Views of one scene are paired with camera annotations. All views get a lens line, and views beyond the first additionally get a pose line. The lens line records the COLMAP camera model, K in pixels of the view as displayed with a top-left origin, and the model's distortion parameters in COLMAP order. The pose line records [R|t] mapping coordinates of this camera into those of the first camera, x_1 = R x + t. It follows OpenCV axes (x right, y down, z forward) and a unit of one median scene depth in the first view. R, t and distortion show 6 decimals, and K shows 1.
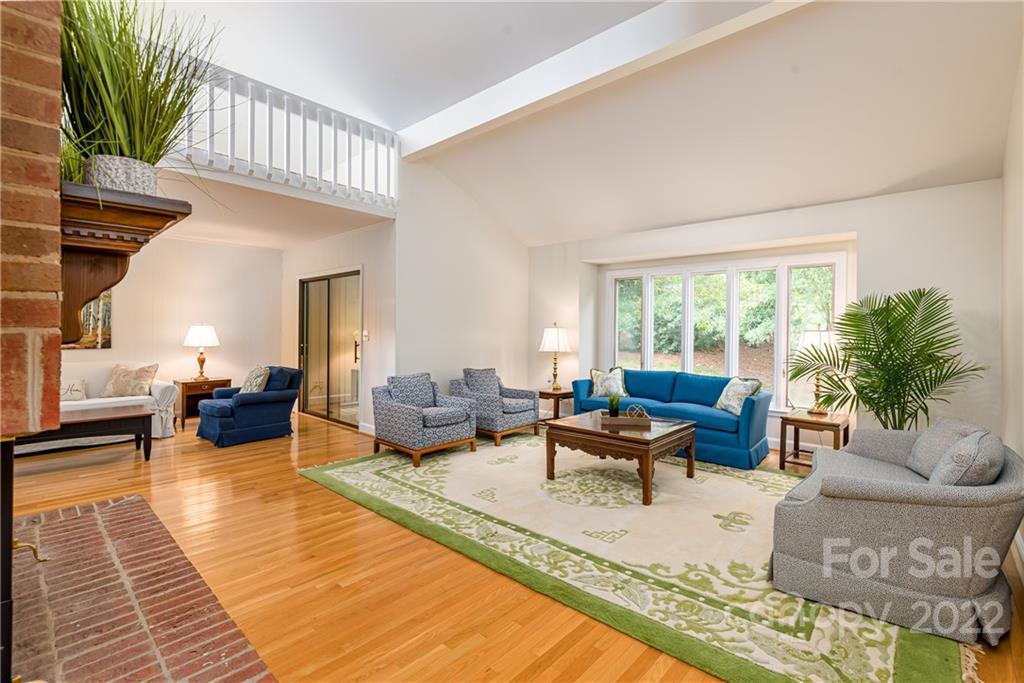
lens RADIAL K [[455.7, 0, 511.9], [0, 455.7, 334.2], [0, 0, 1]] dist [-0.009507, -0.000729]
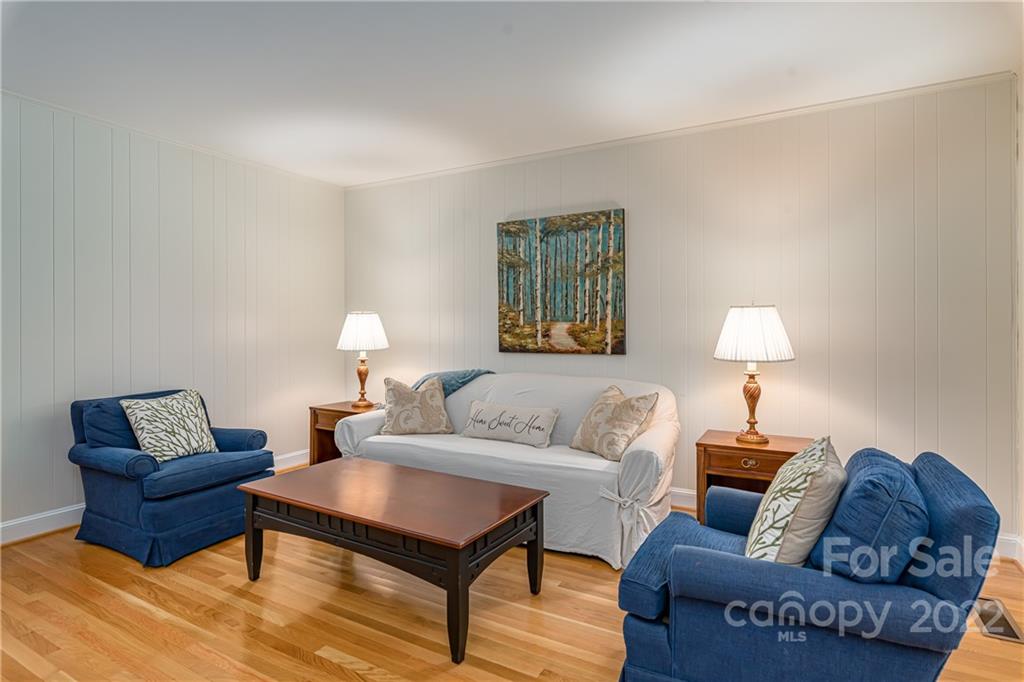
lens RADIAL K [[535.8, 0, 519.3], [0, 535.8, 333.7], [0, 0, 1]] dist [-0.004620, -0.001810]
pose [[0.209720, 0.005537, -0.977746, -0.263444], [-0.002072, 0.999984, 0.005218, 0.002328], [0.977759, 0.000931, 0.209728, 0.705623]]
